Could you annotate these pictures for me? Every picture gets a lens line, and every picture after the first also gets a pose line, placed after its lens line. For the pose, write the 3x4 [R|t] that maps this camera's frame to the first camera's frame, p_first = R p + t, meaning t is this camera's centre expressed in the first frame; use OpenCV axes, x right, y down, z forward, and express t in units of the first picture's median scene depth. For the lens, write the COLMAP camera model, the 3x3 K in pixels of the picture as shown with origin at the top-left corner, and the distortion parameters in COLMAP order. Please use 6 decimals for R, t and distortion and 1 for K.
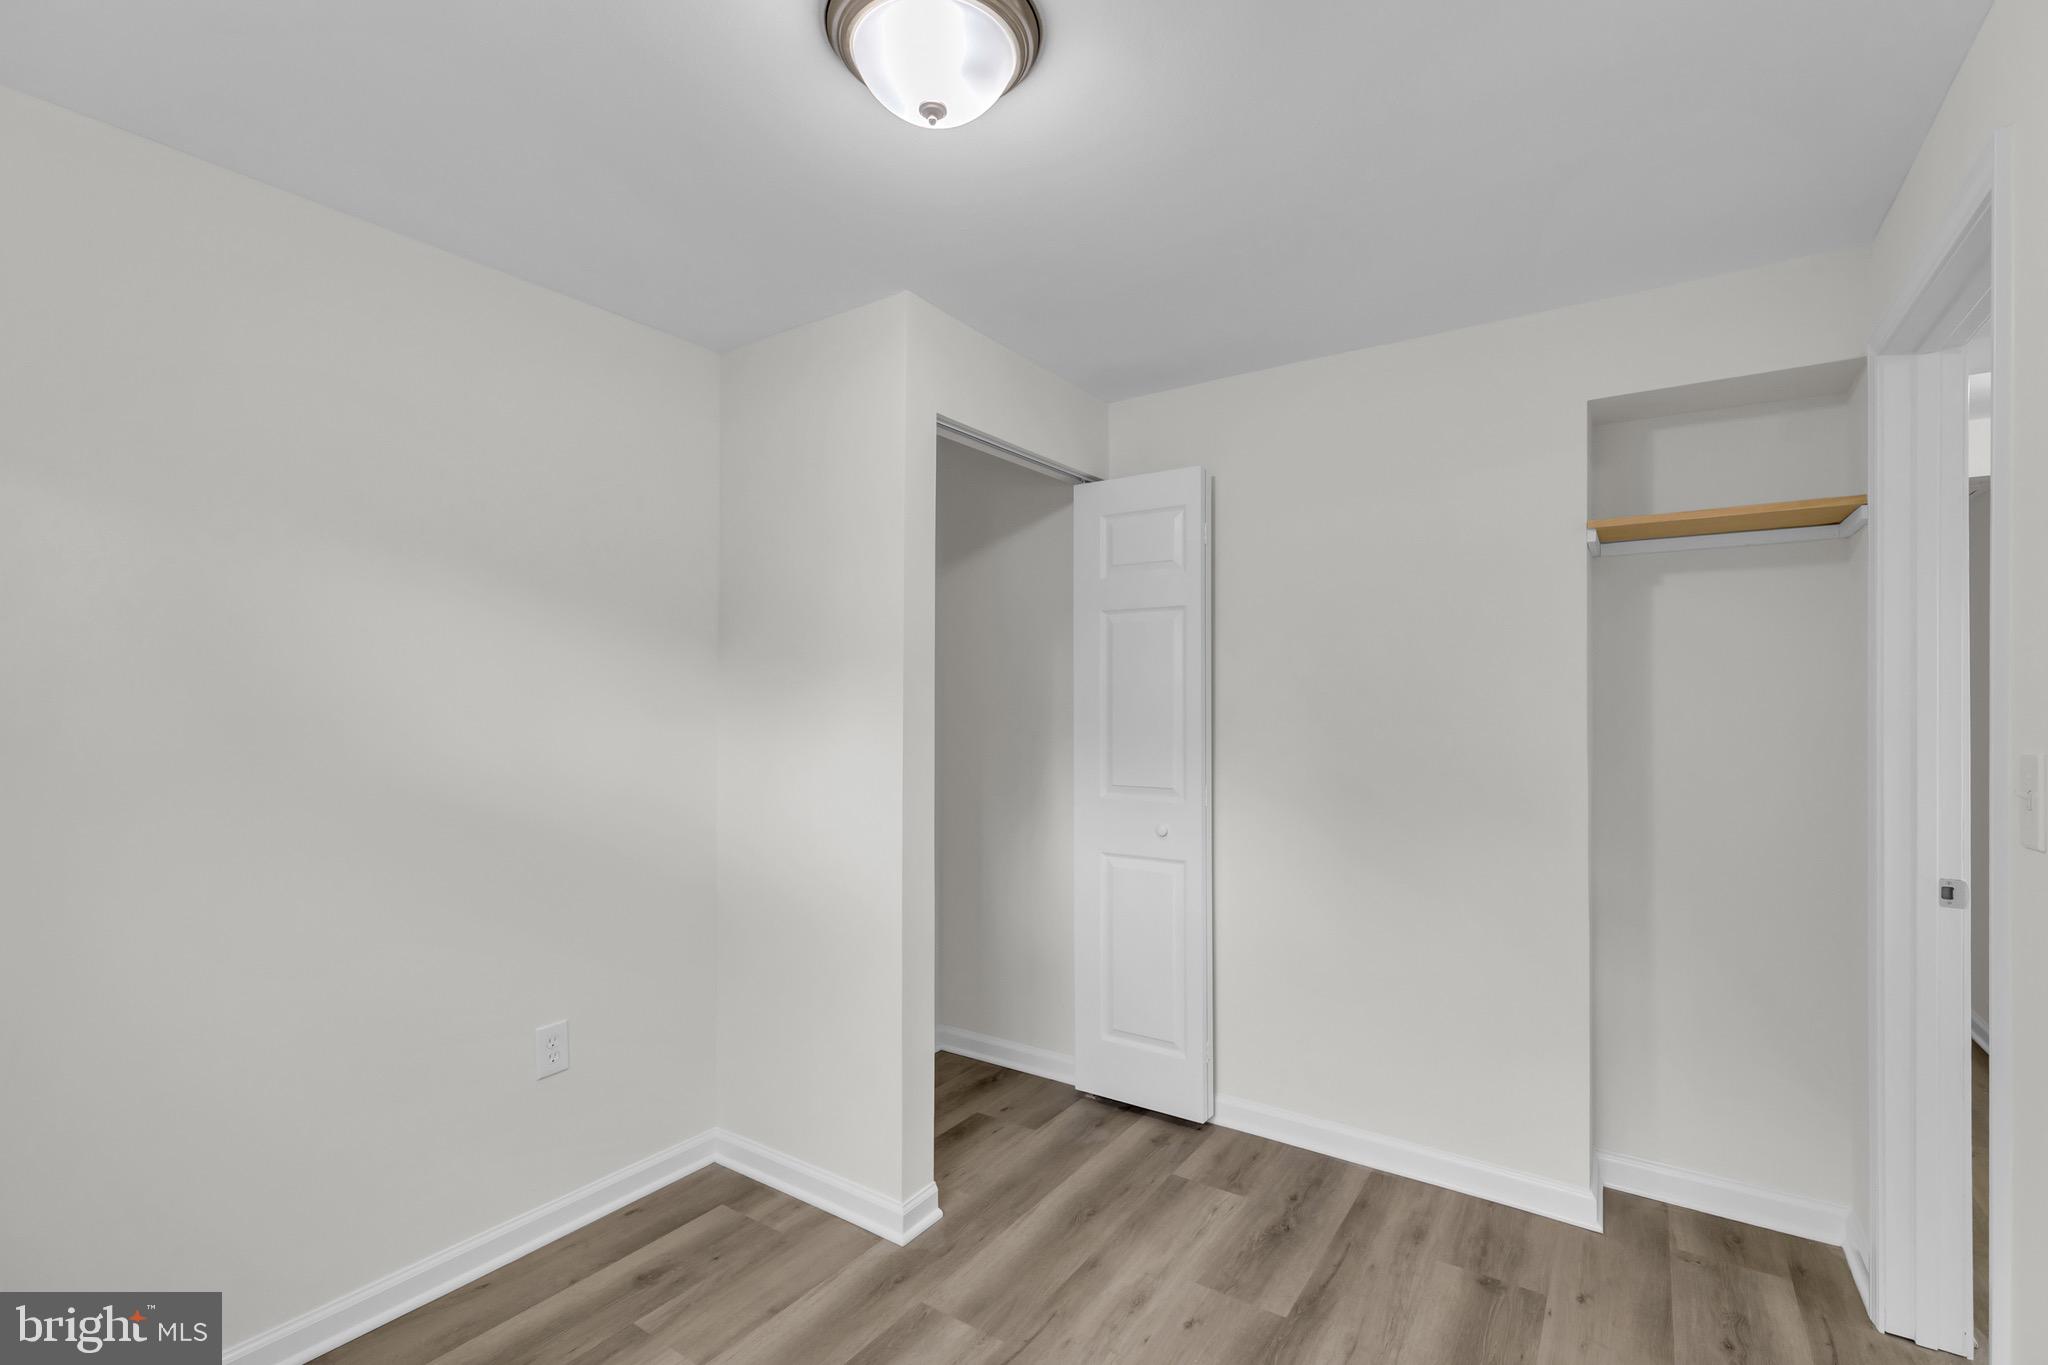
lens RADIAL K [[926.1, 0, 1021.8], [0, 926.1, 693.8], [0, 0, 1]] dist [0.001563, 0.000098]
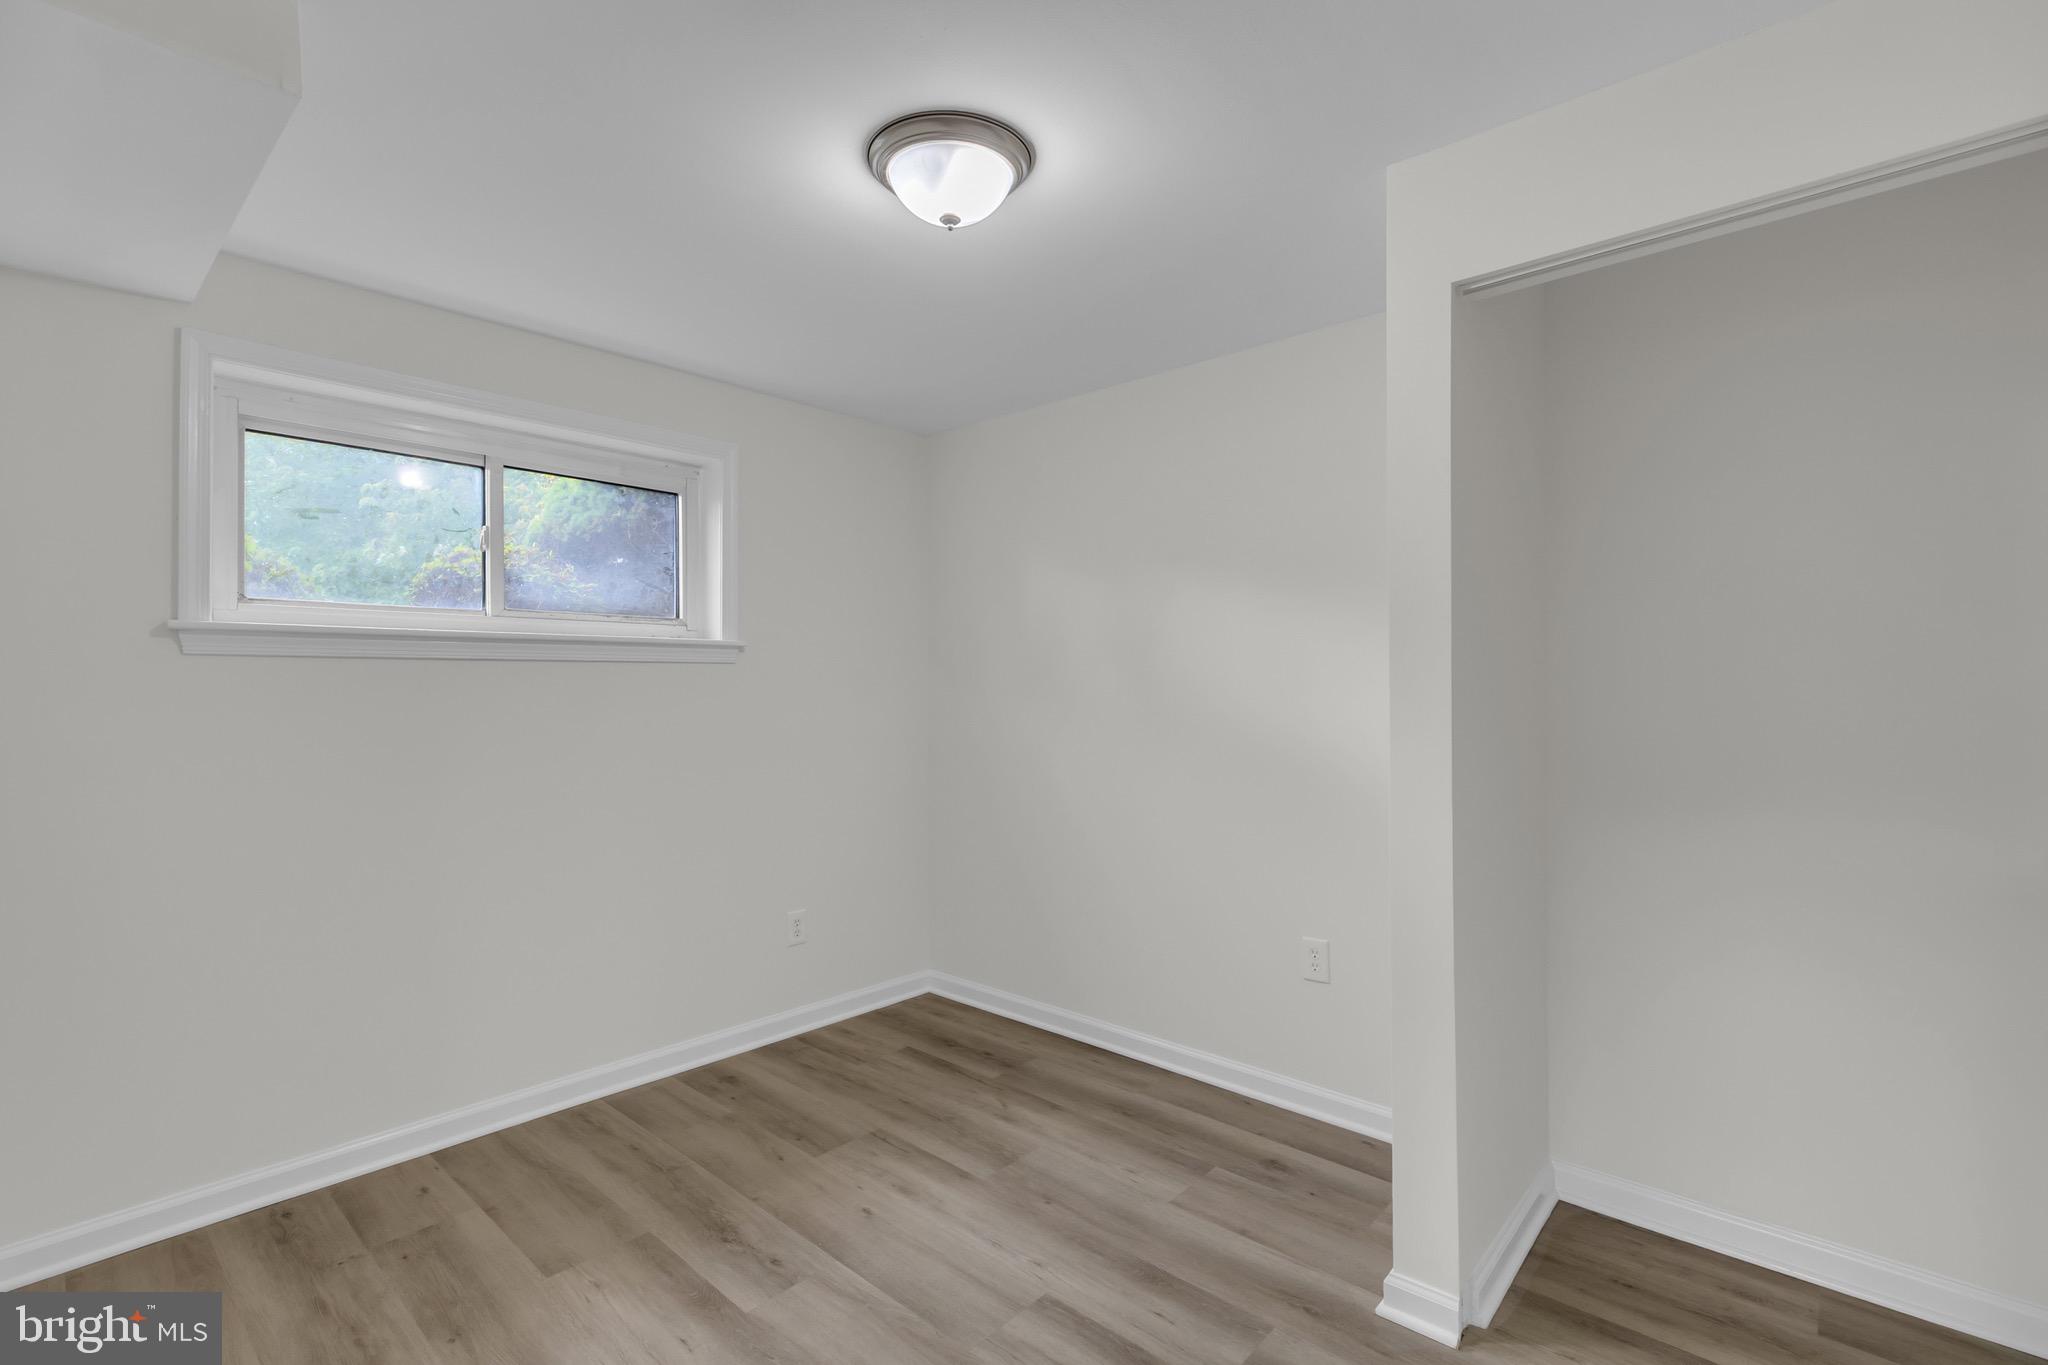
lens RADIAL K [[926.1, 0, 1021.8], [0, 926.1, 678.4], [0, 0, 1]] dist [0.001563, 0.000098]
pose [[-0.132660, -0.008776, -0.991123, 0.817493], [-0.000676, 0.999961, -0.008764, 0.033552], [0.991161, -0.000493, -0.132661, 0.869058]]
